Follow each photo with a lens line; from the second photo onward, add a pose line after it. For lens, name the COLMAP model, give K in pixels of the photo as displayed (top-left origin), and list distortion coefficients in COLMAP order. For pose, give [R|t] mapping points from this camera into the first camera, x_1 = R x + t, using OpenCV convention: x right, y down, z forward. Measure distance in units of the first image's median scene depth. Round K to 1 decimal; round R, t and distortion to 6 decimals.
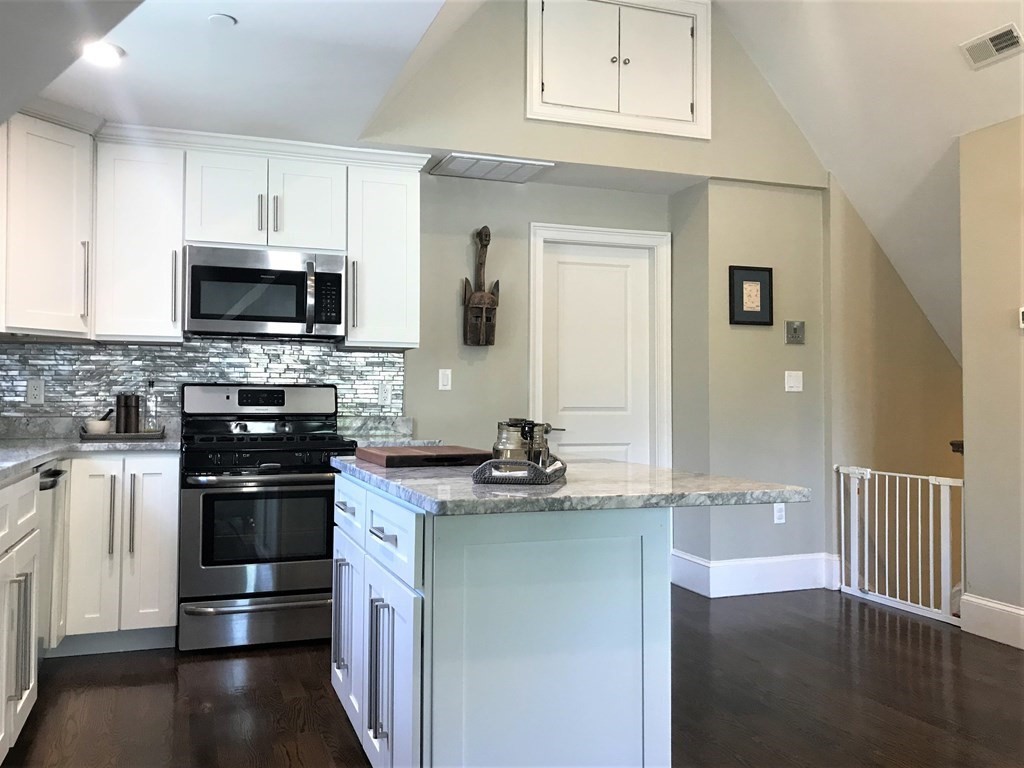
lens RADIAL K [[892.5, 0, 511.1], [0, 892.5, 384.3], [0, 0, 1]] dist [0.058367, -0.026933]
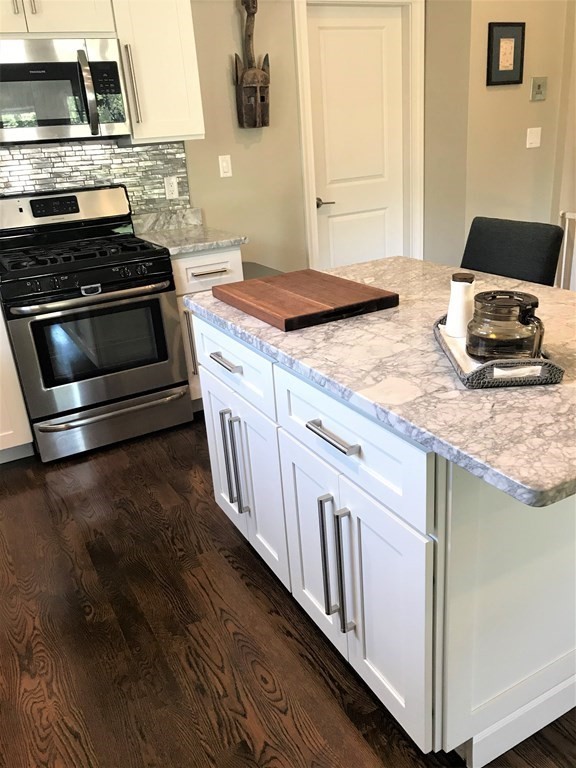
lens RADIAL K [[631.9, 0, 286.1], [0, 631.9, 379.8], [0, 0, 1]] dist [0.035547, -0.038310]
pose [[0.985800, -0.123801, 0.113454, -0.122774], [0.071128, 0.919866, 0.385730, -0.057858], [-0.152116, -0.372182, 0.915610, 0.236130]]
